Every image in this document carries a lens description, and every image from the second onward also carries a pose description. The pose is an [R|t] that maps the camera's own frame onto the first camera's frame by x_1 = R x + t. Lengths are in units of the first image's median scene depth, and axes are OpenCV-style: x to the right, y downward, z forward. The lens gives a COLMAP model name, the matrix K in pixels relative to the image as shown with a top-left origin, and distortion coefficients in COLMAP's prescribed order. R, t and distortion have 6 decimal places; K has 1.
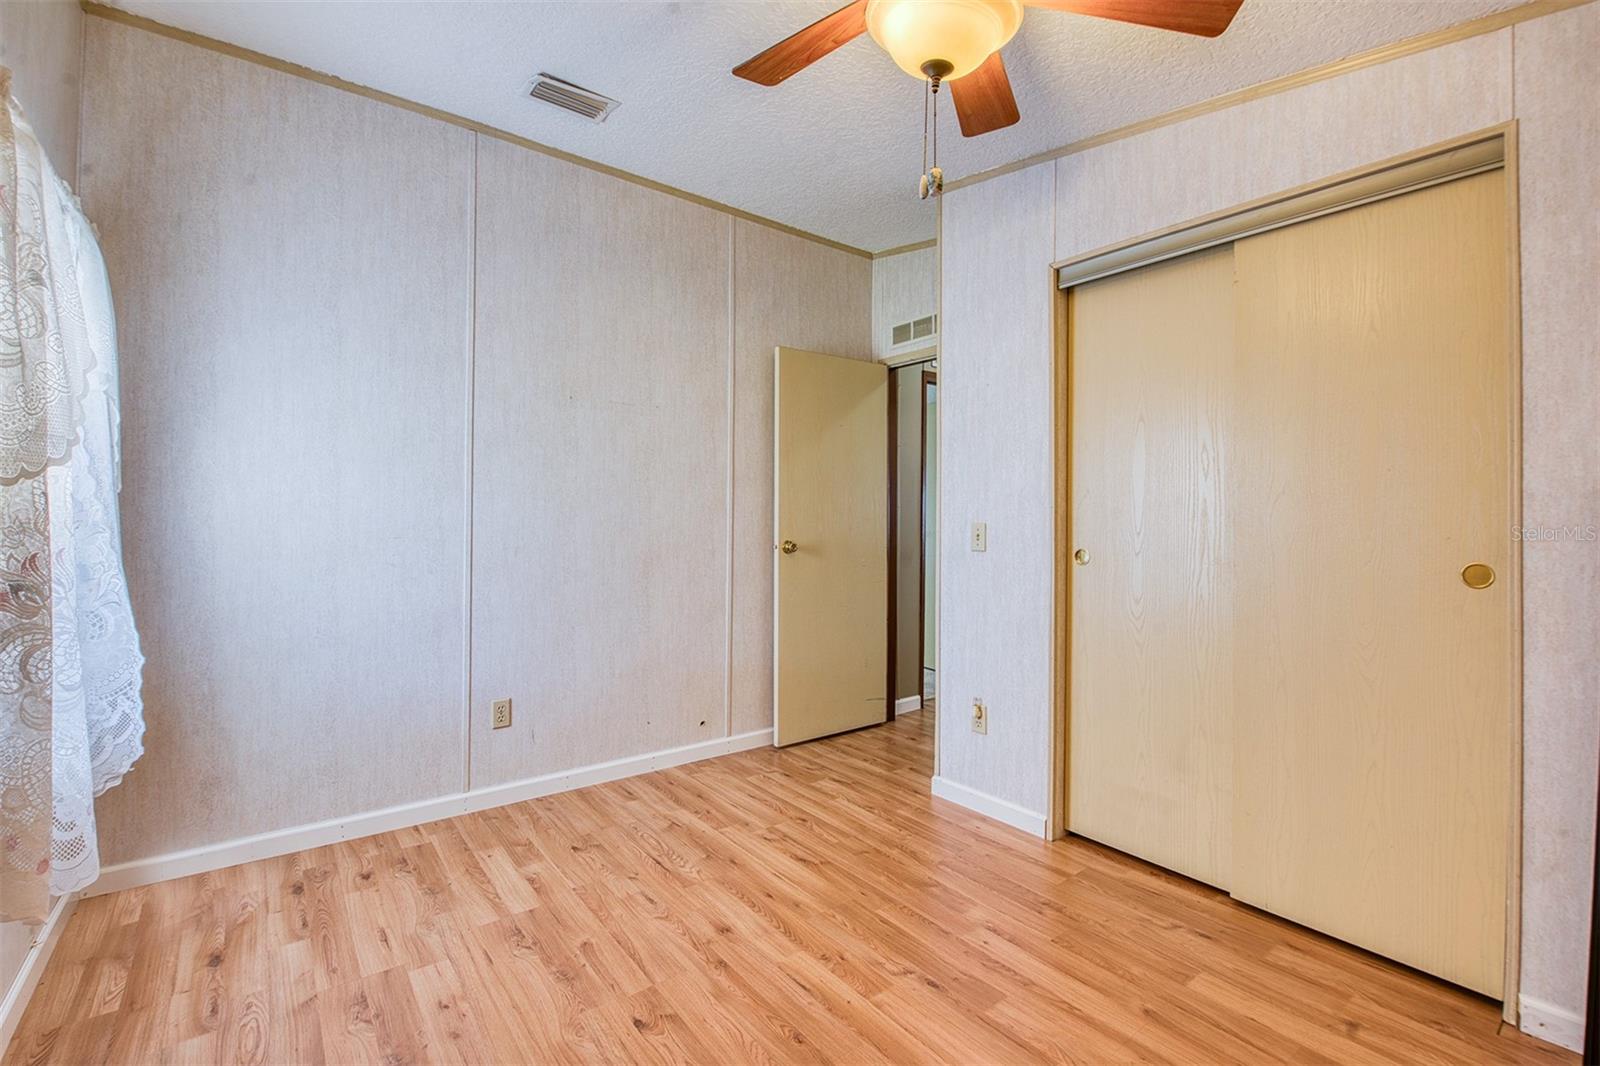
lens RADIAL K [[711.5, 0, 805.3], [0, 711.5, 531.7], [0, 0, 1]] dist [-0.010463, -0.001871]
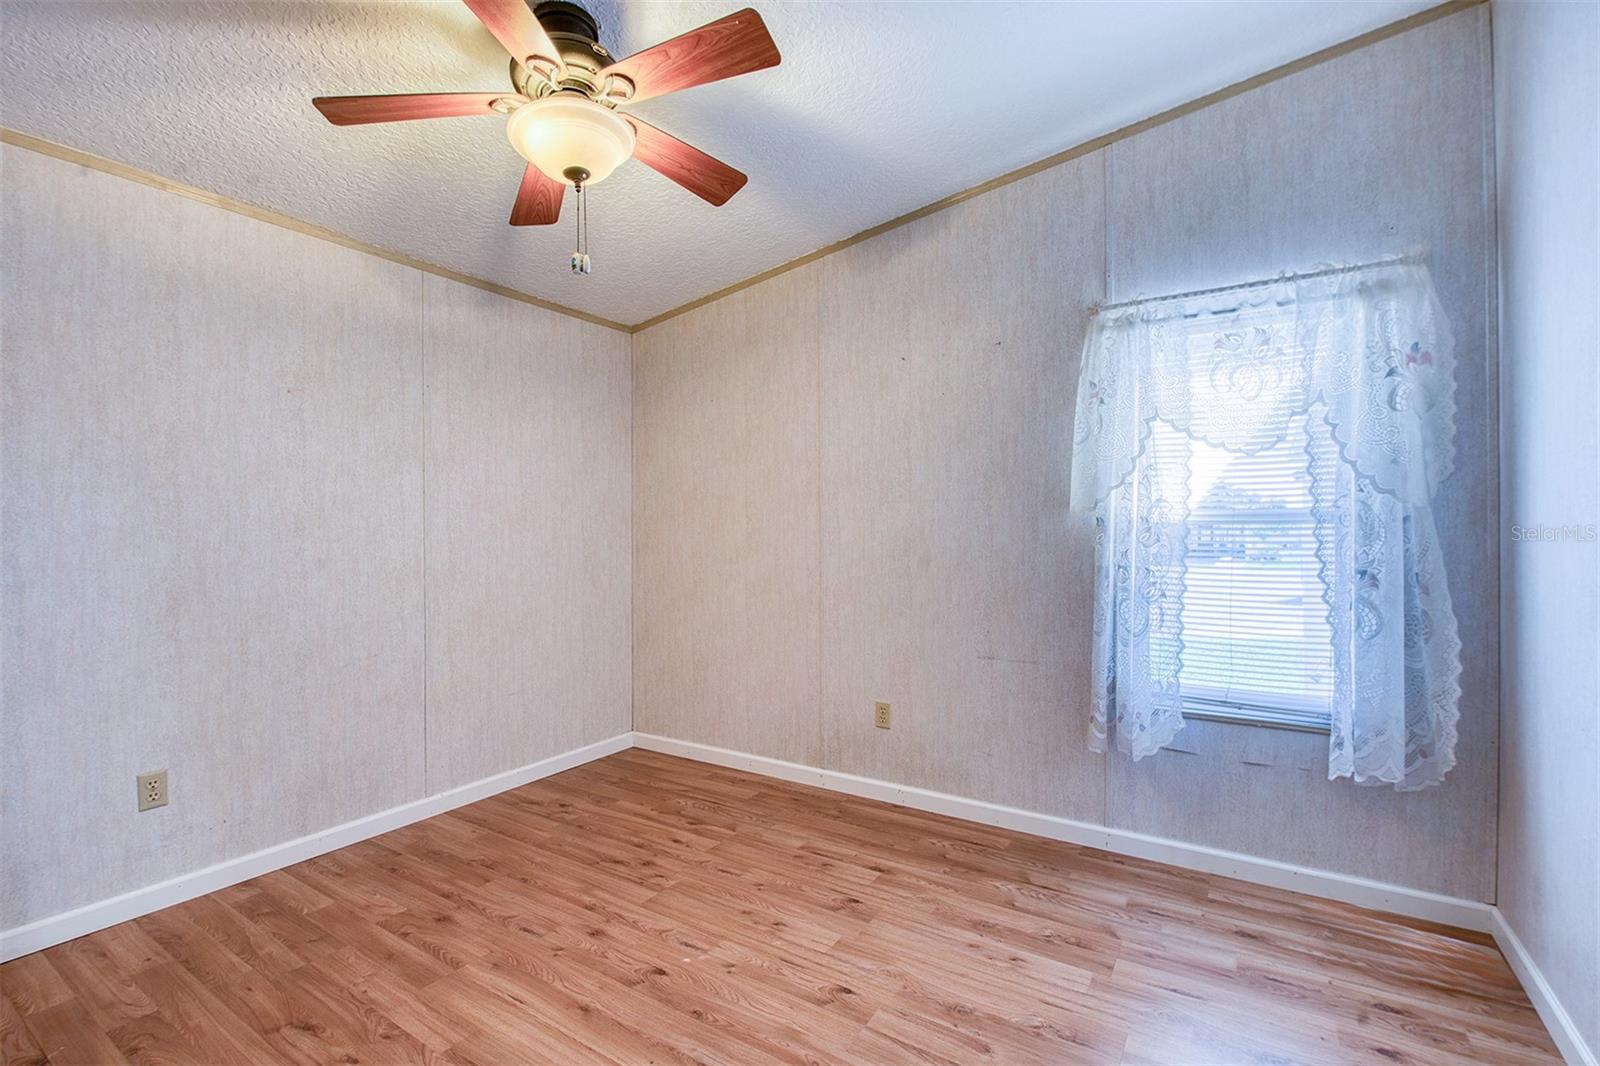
lens RADIAL K [[711.5, 0, 799.9], [0, 711.5, 529.1], [0, 0, 1]] dist [-0.010463, -0.001871]
pose [[-0.951716, -0.004098, -0.306952, 0.162257], [-0.006429, 0.999958, 0.006584, -0.019665], [0.306912, 0.008240, -0.951702, 1.927188]]
